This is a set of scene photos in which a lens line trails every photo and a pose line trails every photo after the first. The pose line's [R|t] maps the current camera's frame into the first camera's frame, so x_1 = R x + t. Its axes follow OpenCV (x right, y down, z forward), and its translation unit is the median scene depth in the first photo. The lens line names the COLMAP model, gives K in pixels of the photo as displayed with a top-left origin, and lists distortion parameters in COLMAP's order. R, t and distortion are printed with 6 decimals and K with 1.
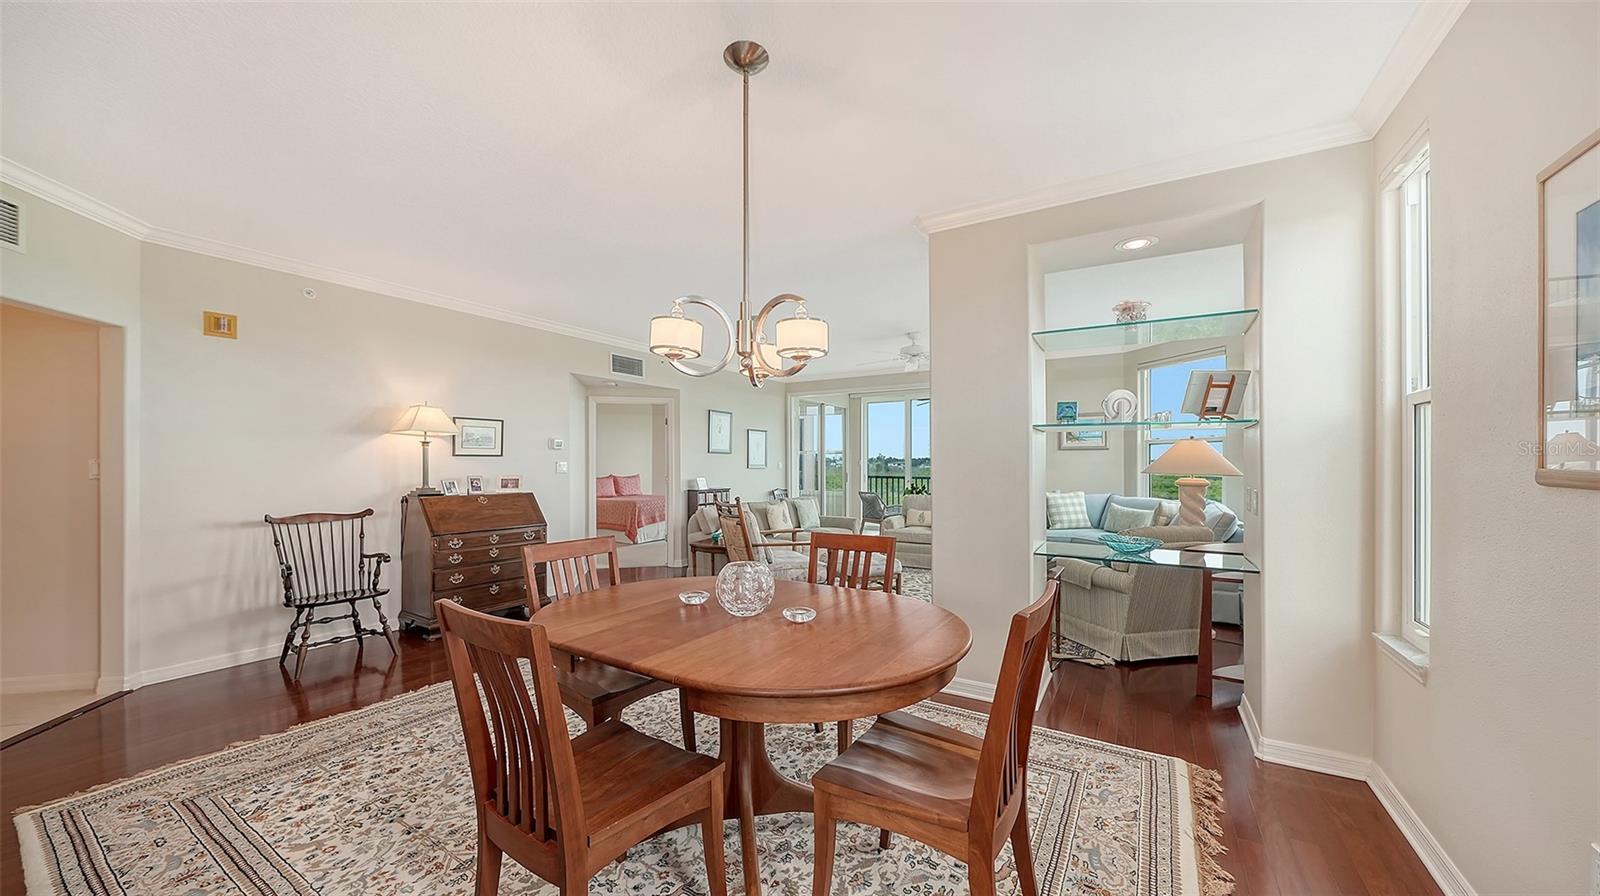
lens RADIAL K [[557.1, 0, 798.3], [0, 557.1, 460.2], [0, 0, 1]] dist [-0.001178, -0.000083]
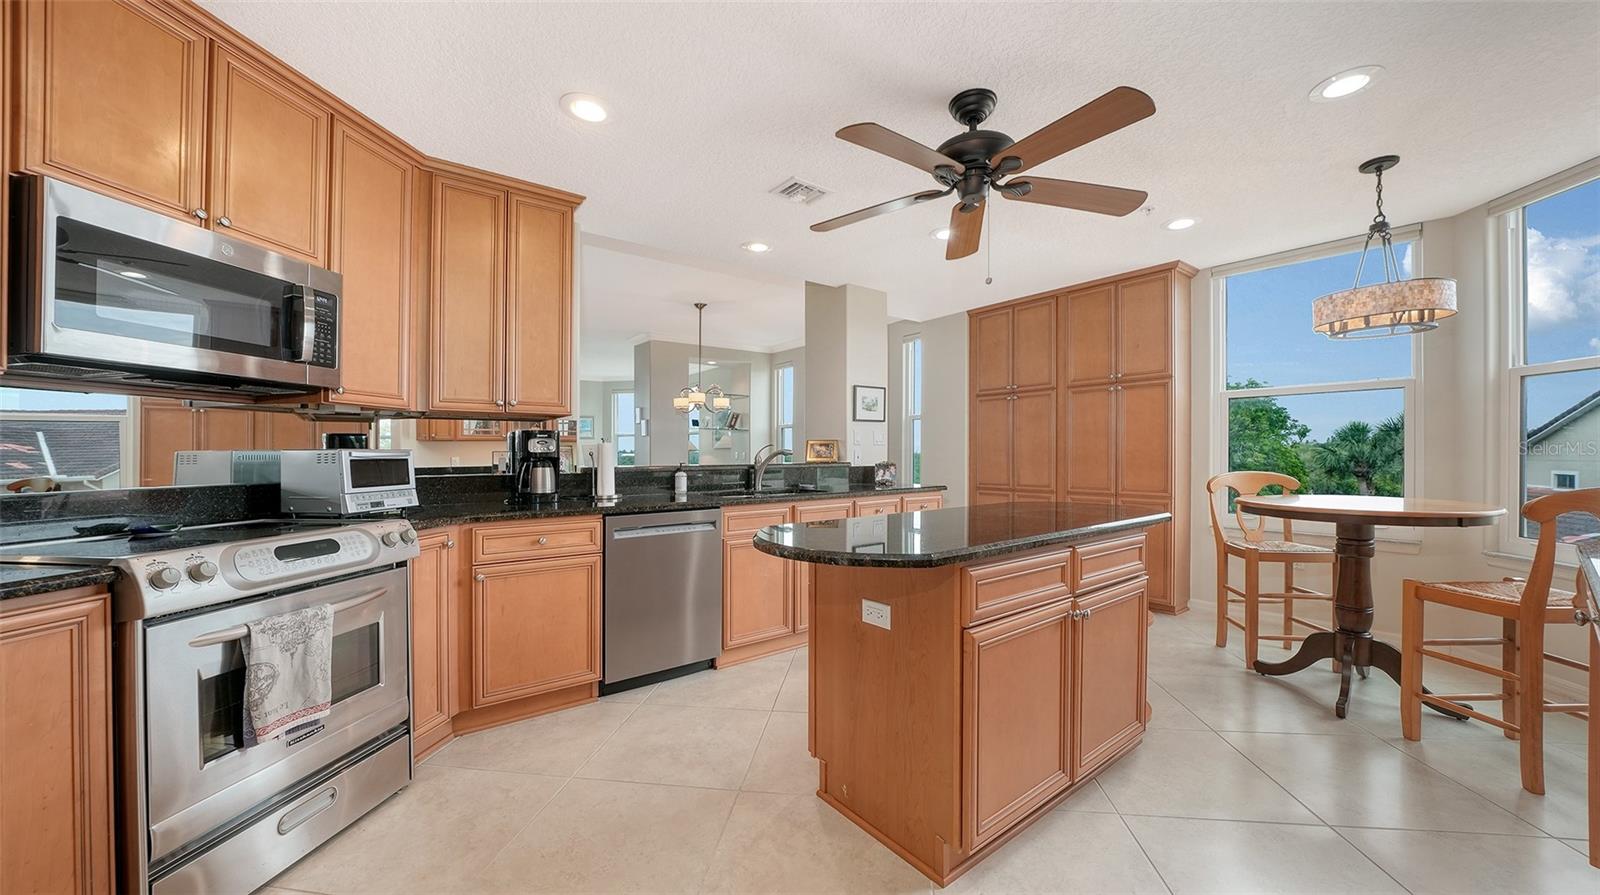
lens RADIAL K [[565.5, 0, 793.7], [0, 565.5, 452.2], [0, 0, 1]] dist [-0.001887, -0.000210]
pose [[0.382058, 0.000198, 0.924138, -0.868927], [0.002106, 0.999997, -0.001085, 0.023532], [-0.924136, 0.002361, 0.382057, -0.204482]]
